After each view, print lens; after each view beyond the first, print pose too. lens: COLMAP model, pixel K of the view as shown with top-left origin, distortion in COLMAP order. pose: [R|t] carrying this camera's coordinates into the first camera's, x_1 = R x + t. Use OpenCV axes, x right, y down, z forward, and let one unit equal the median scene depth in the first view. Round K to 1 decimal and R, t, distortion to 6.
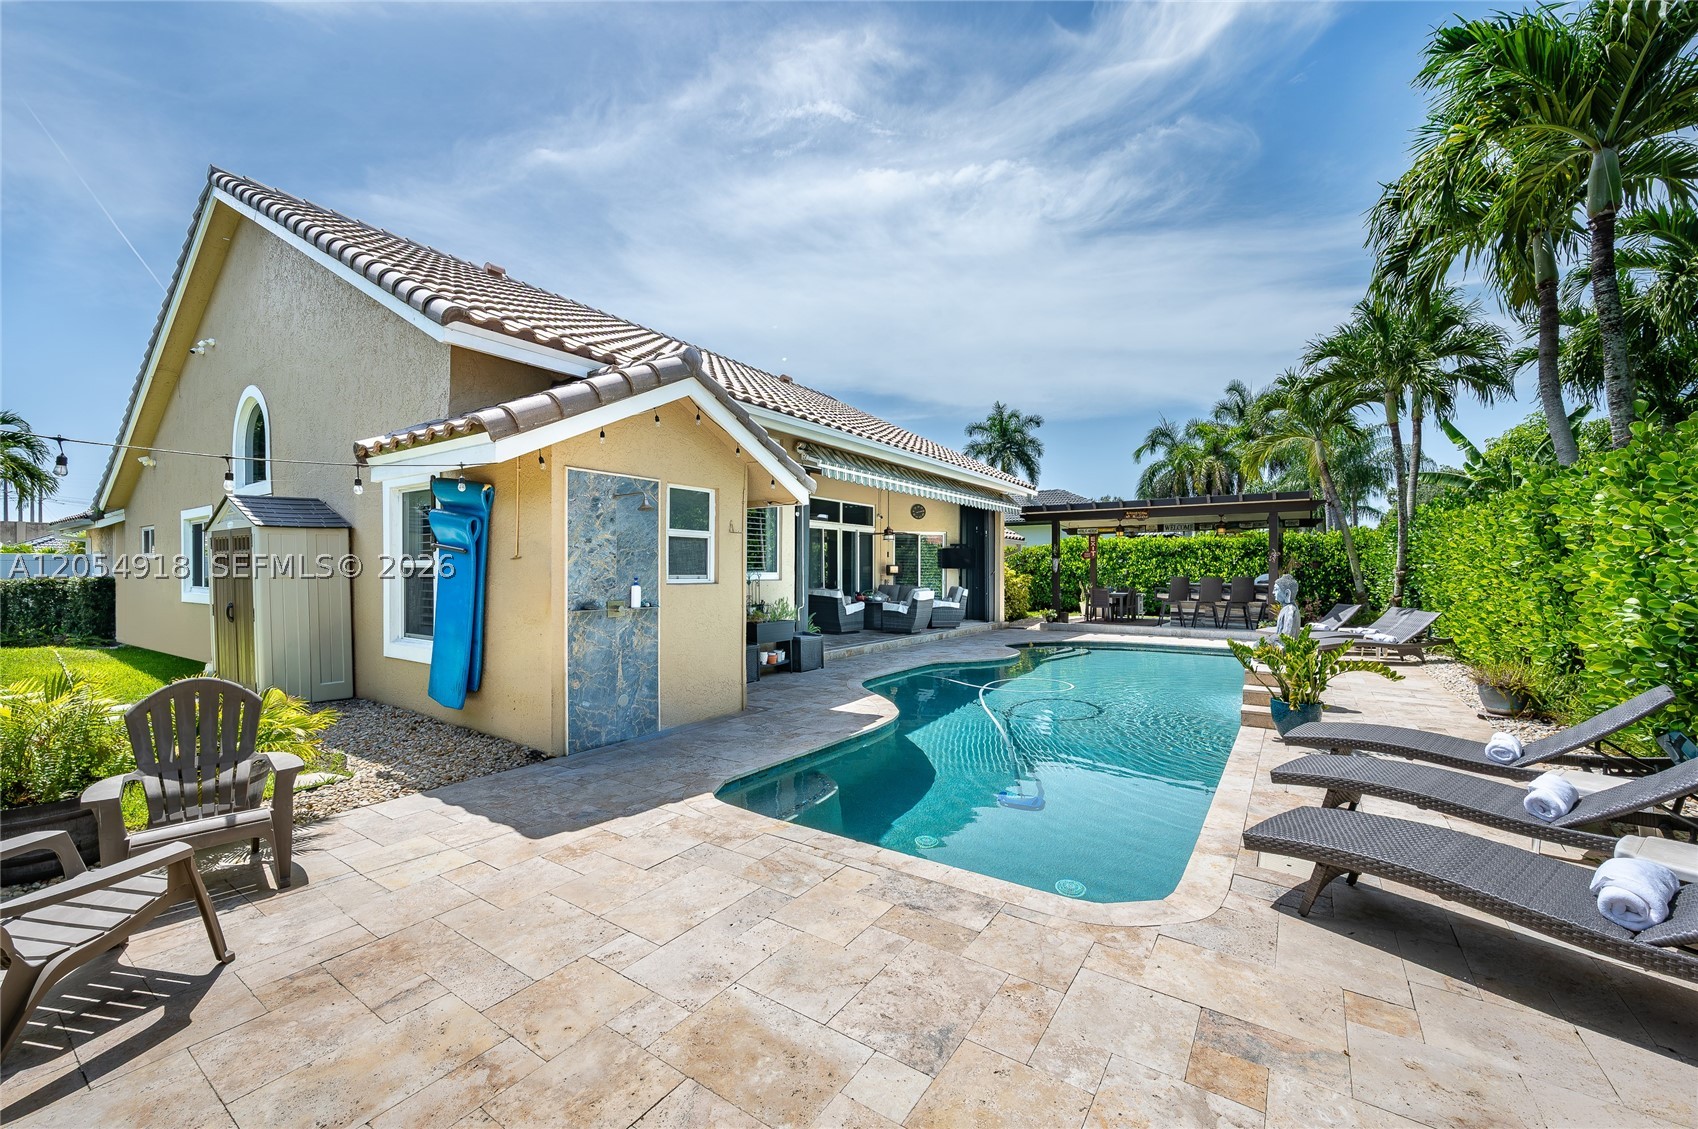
lens RADIAL K [[661.7, 0, 851.8], [0, 661.7, 573.6], [0, 0, 1]] dist [0.006108, 0.000262]
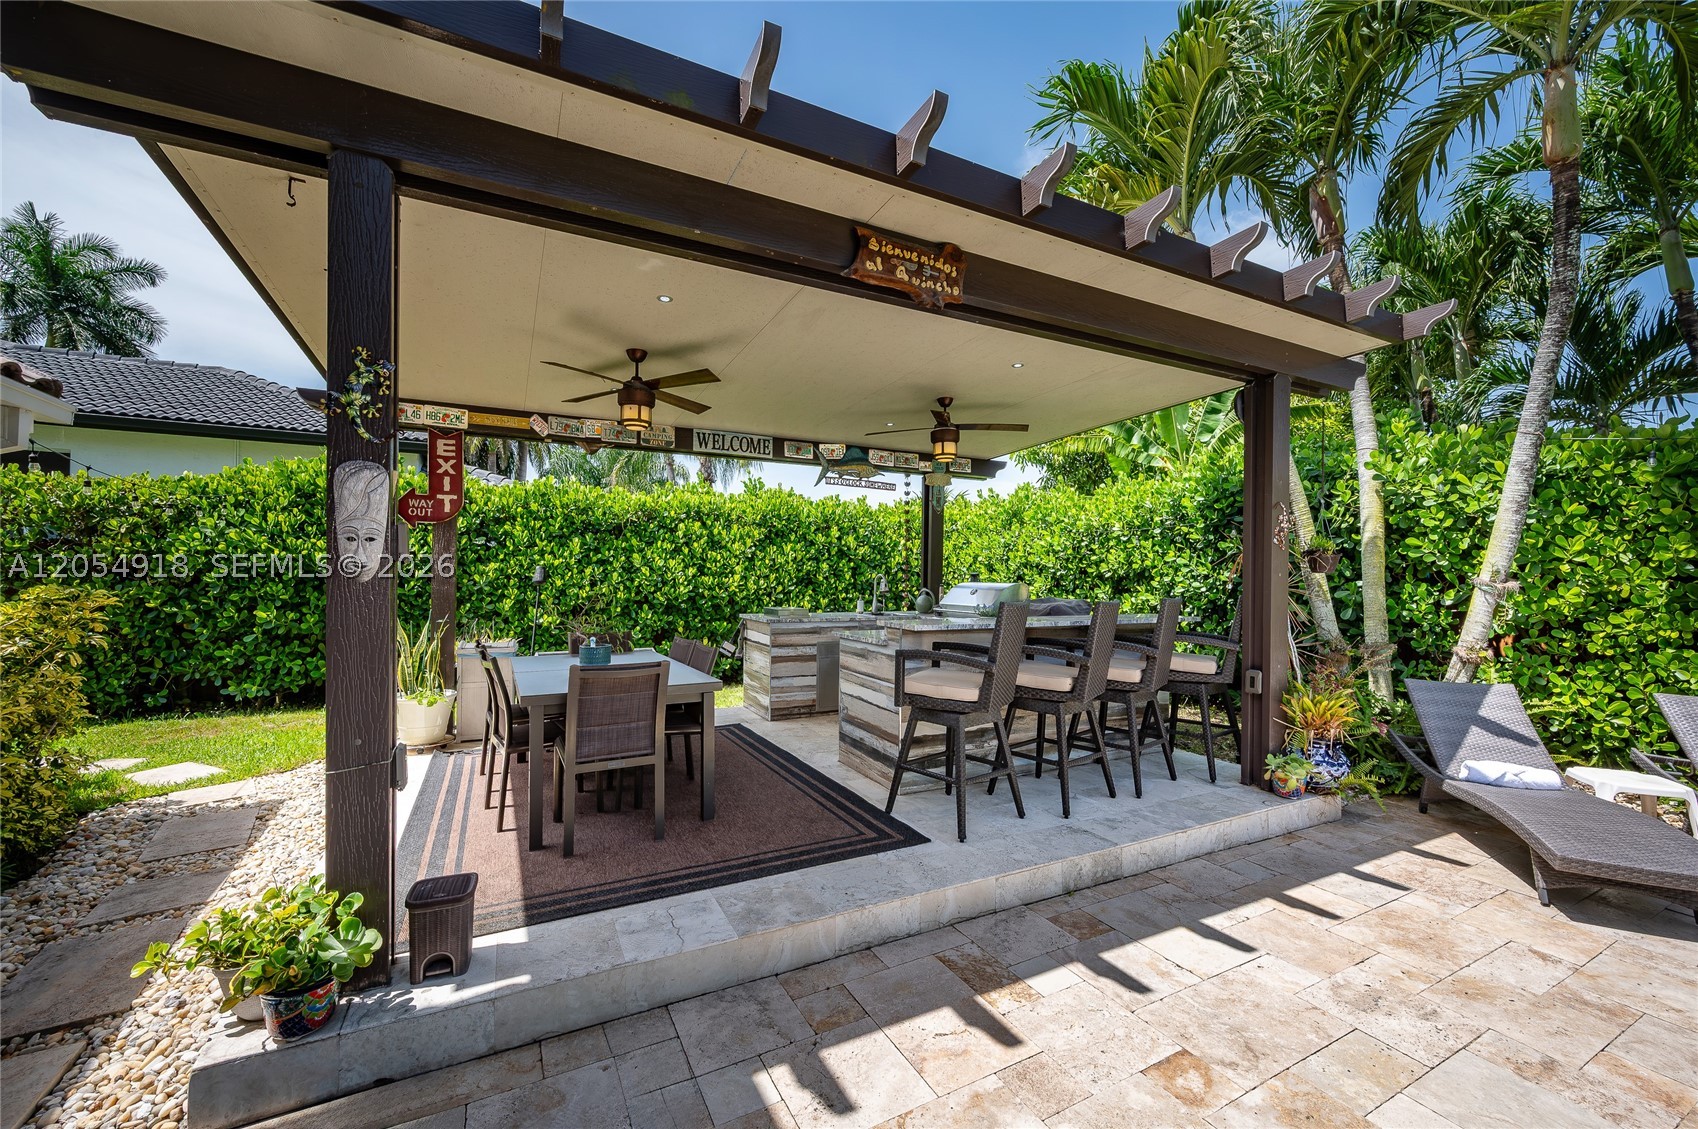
lens RADIAL K [[661.7, 0, 844.4], [0, 661.7, 571.0], [0, 0, 1]] dist [0.006108, 0.000262]
pose [[0.470082, 0.008672, 0.882580, 0.190800], [-0.006470, 0.999959, -0.006379, -0.002305], [-0.882599, -0.002712, 0.470119, 0.686271]]
